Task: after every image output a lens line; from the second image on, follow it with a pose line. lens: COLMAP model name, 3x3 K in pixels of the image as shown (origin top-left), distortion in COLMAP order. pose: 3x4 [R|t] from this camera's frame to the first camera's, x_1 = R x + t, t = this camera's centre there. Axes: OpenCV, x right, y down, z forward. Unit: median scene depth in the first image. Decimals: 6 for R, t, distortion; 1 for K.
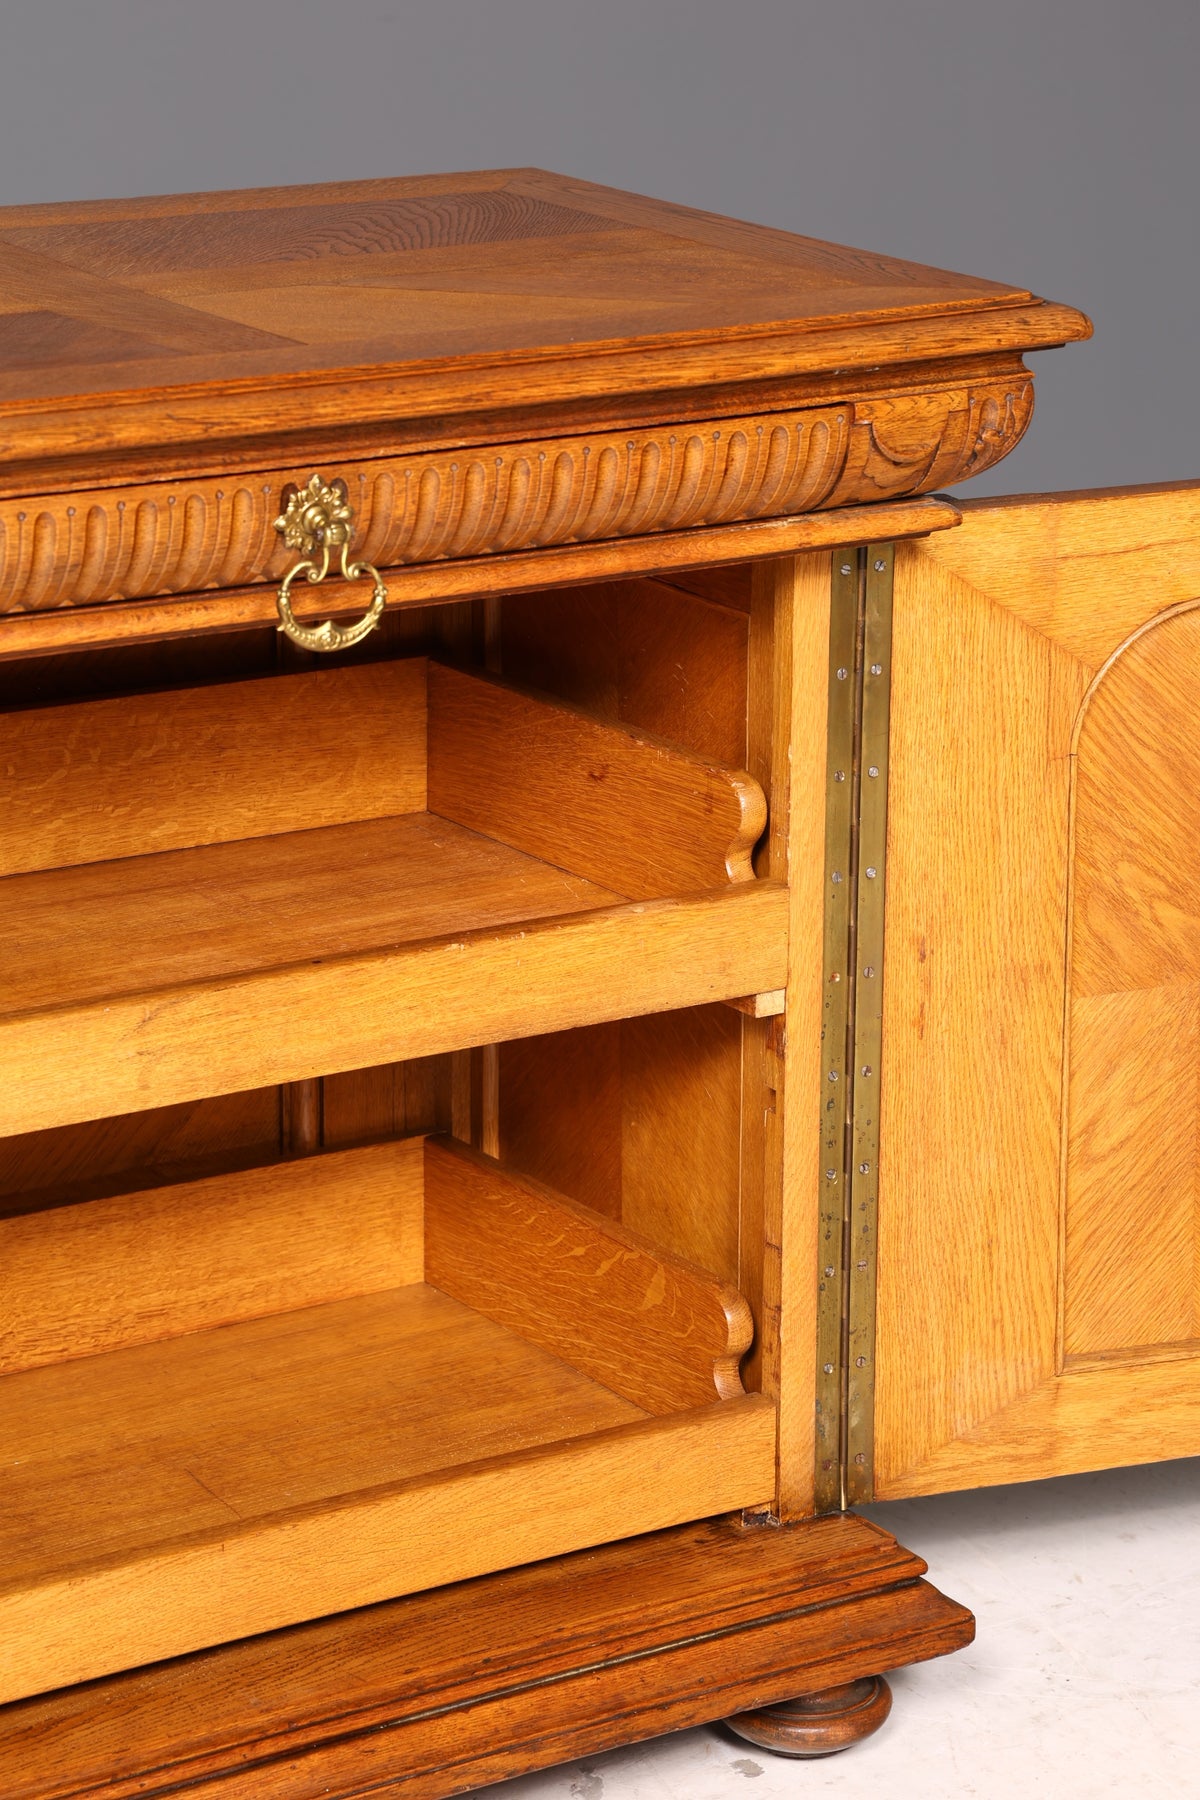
lens RADIAL K [[5086.6, 0, 600.0], [0, 5086.6, 900.0], [0, 0, 1]] dist [0.555893, -0.562302]
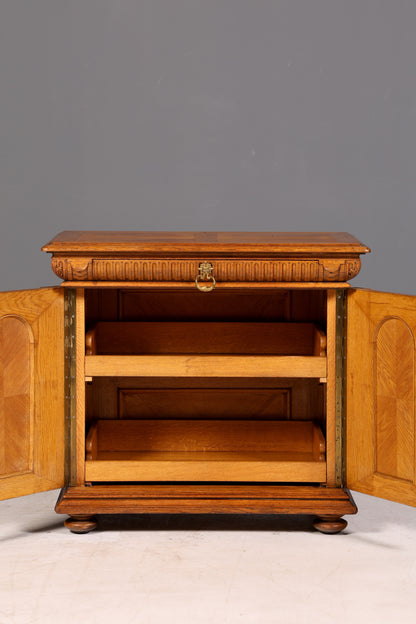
lens RADIAL K [[1818.5, 0, 208.0], [0, 1818.5, 312.0], [0, 0, 1]] dist [0.495558, 0.139459]
pose [[0.834563, 0.050895, -0.548556, 1.018484], [-0.151439, 0.978558, -0.139607, 0.246063], [0.529689, 0.199583, 0.824376, -0.653252]]
